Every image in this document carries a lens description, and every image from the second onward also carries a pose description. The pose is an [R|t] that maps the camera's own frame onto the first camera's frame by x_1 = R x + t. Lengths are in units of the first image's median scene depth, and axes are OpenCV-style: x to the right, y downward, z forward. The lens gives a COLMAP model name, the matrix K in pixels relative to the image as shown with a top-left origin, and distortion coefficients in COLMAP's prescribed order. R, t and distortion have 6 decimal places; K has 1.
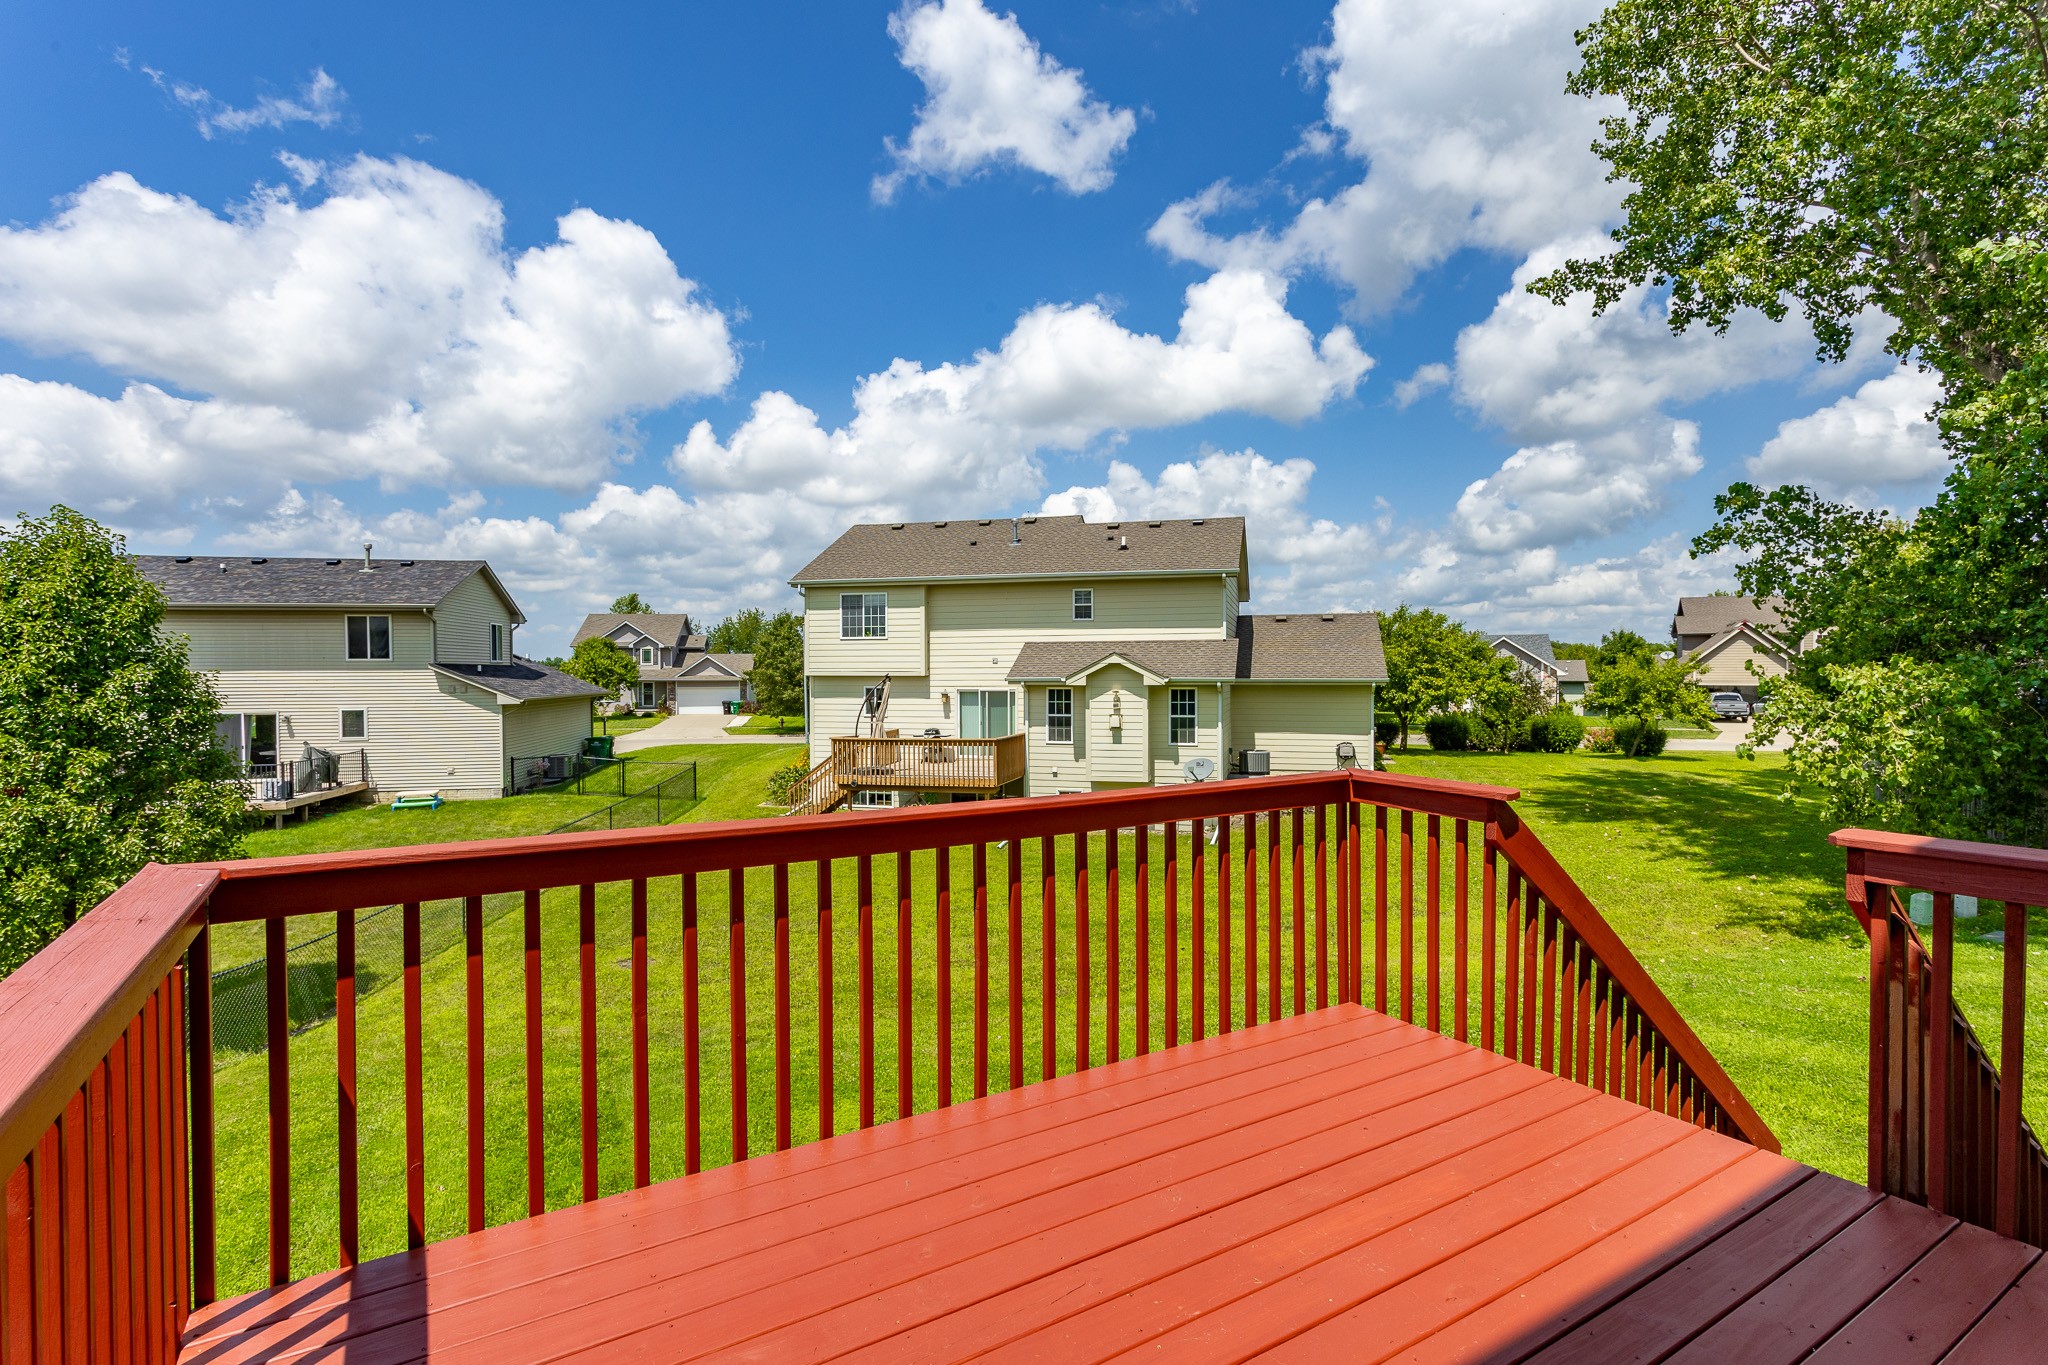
lens RADIAL K [[1006.7, 0, 1027.1], [0, 1006.7, 708.3], [0, 0, 1]] dist [0.026435, 0.000091]
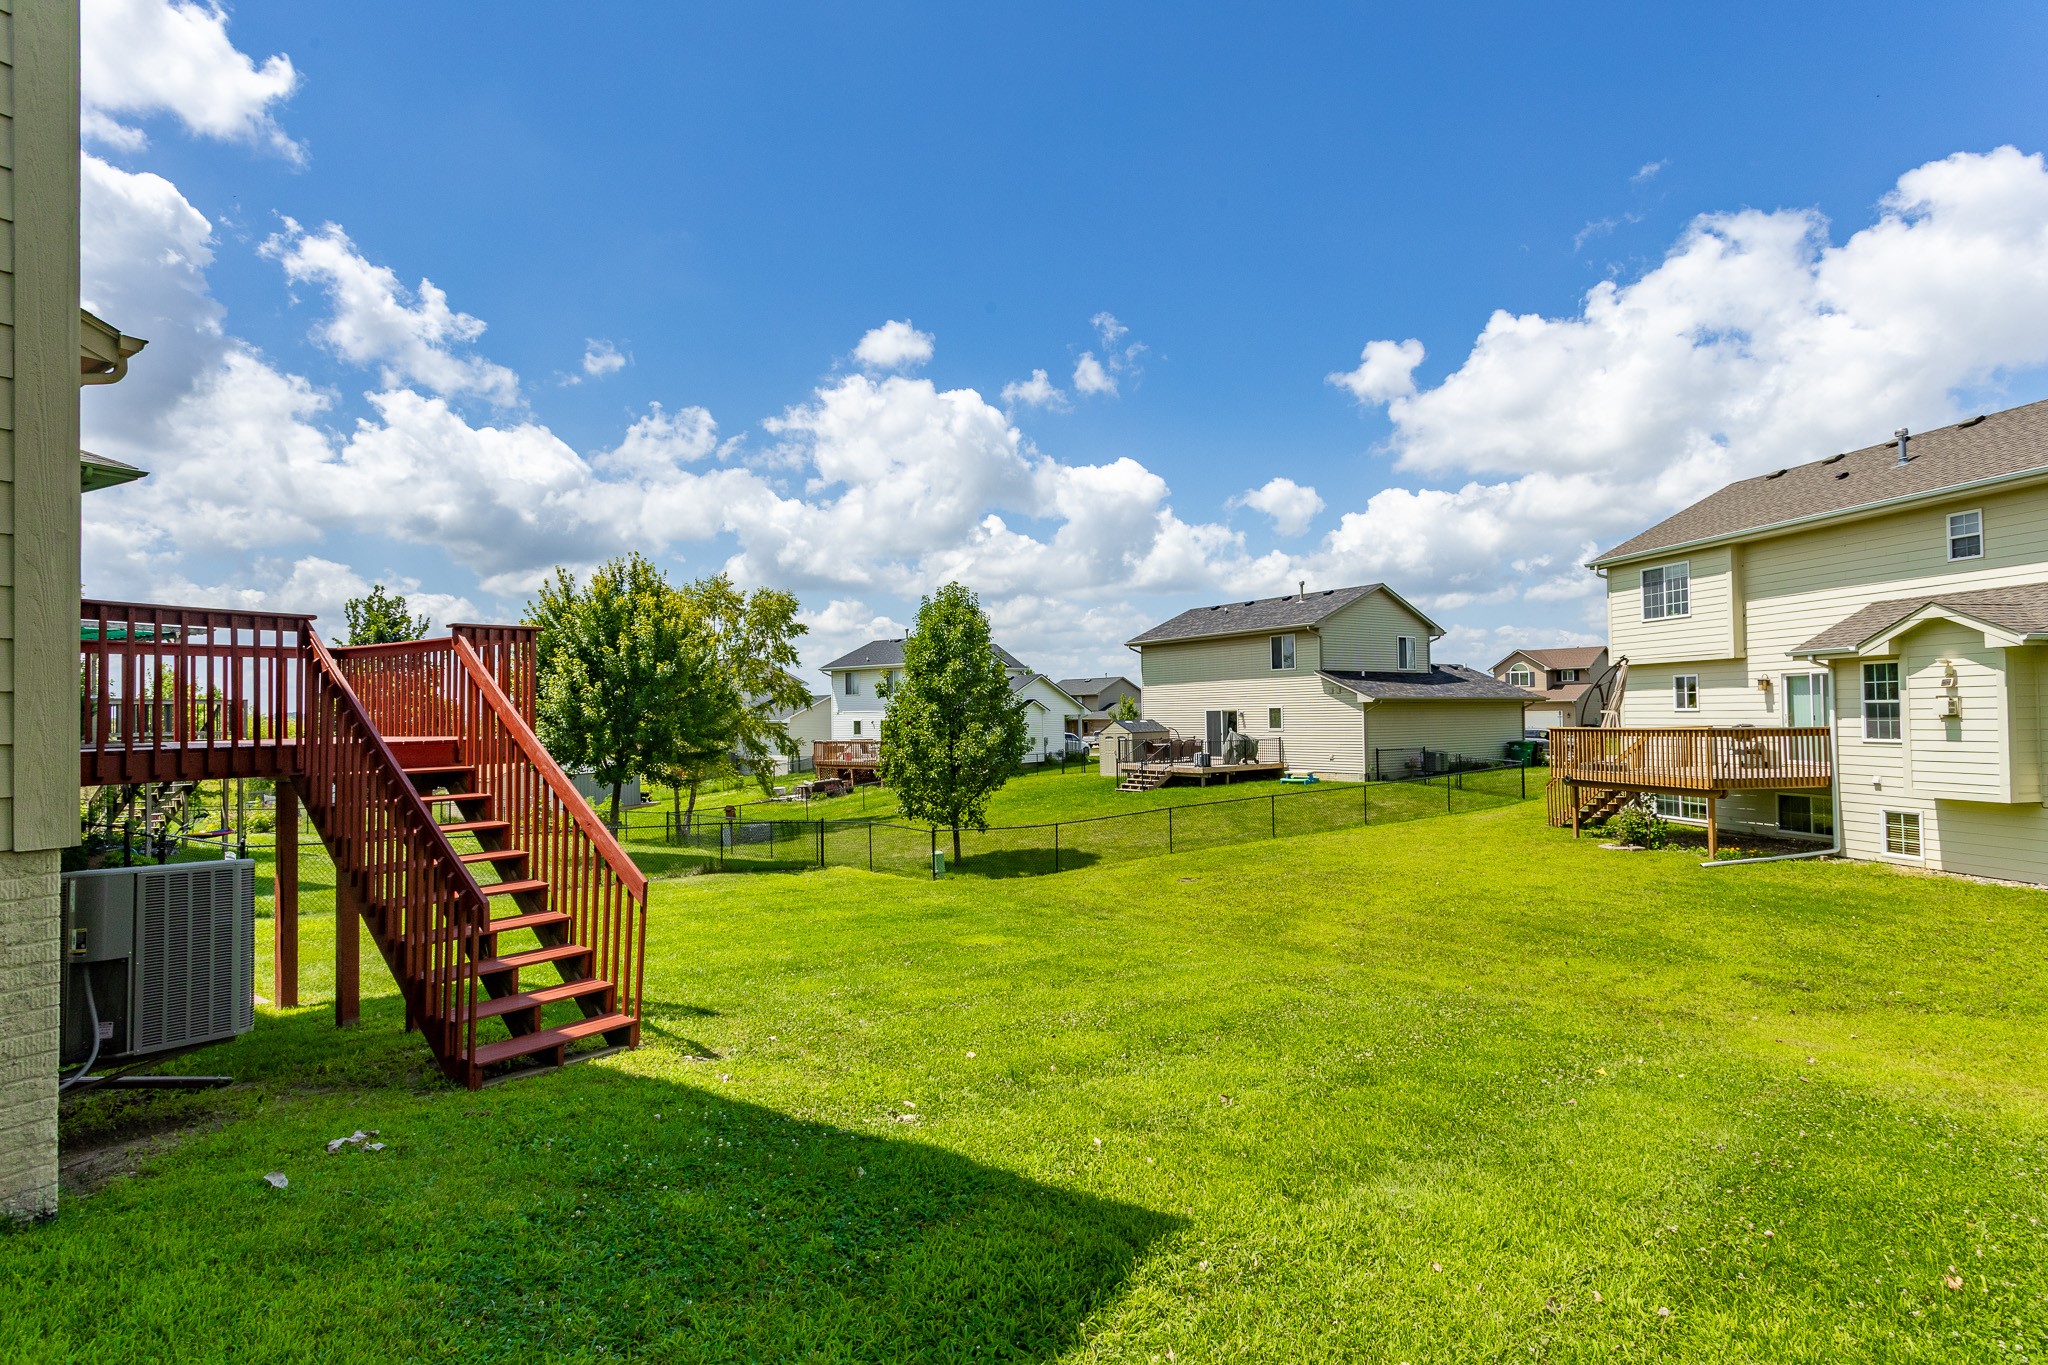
lens RADIAL K [[986.8, 0, 1024.0], [0, 986.8, 682.5], [0, 0, 1]] dist [-0.000472, 0.000337]
pose [[0.409199, -0.033014, -0.911848, 0.345784], [-0.023911, 0.998614, -0.046886, 0.033660], [0.912132, 0.040989, 0.407843, 0.157233]]
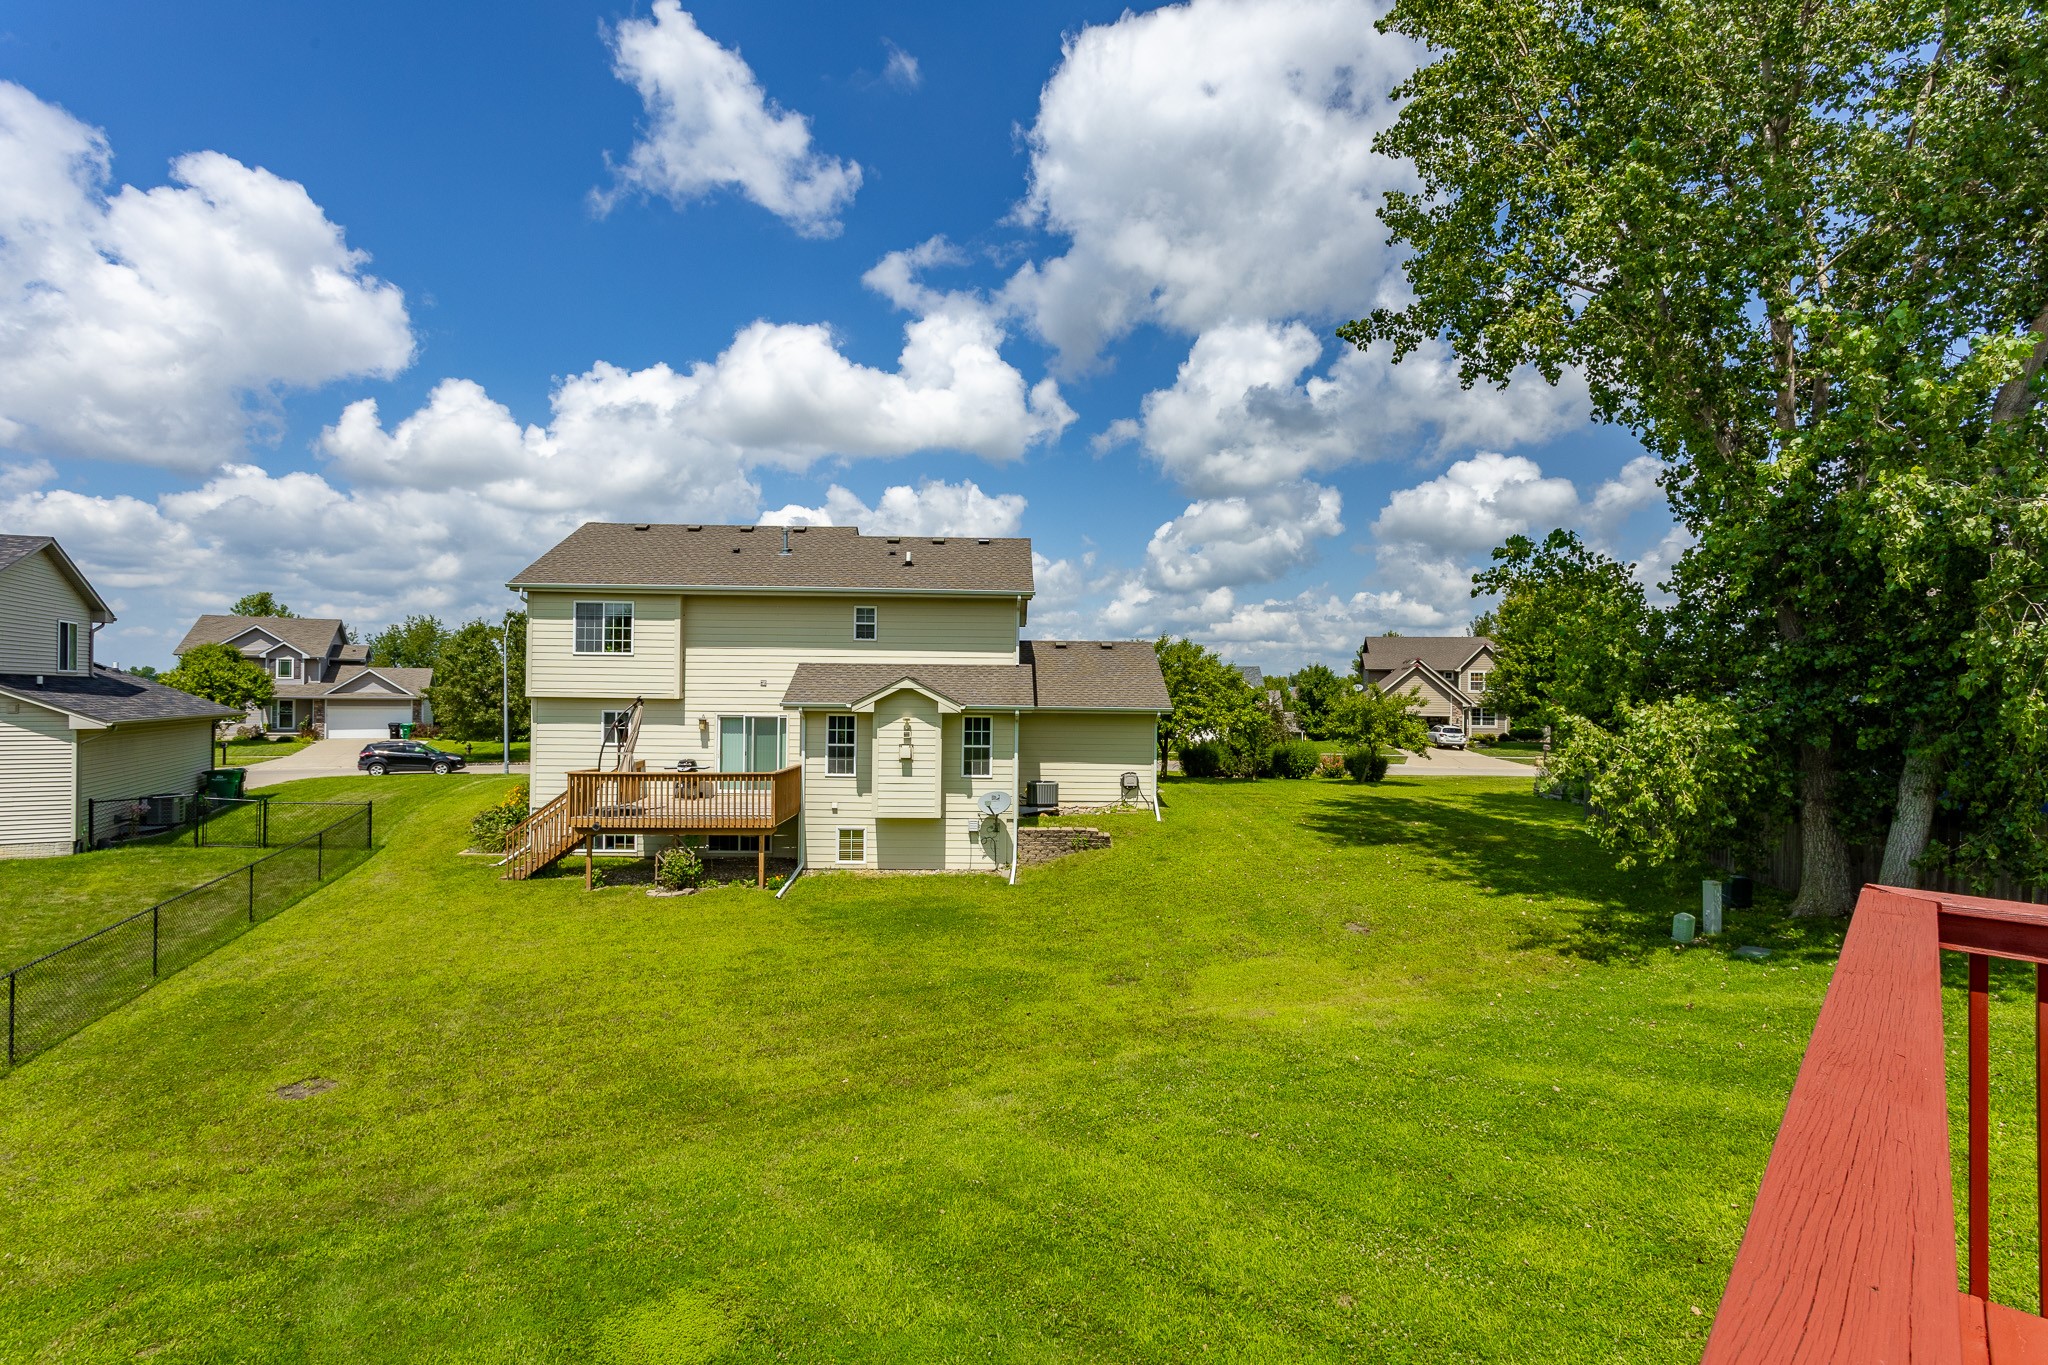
lens RADIAL K [[1005.2, 0, 1024.0], [0, 1005.2, 682.5], [0, 0, 1]] dist [0.016720, 0.000510]
pose [[0.962022, 0.017478, 0.272413, -0.047624], [-0.004272, 0.998790, -0.048994, -0.004625], [-0.272940, 0.045969, 0.960932, 0.074674]]
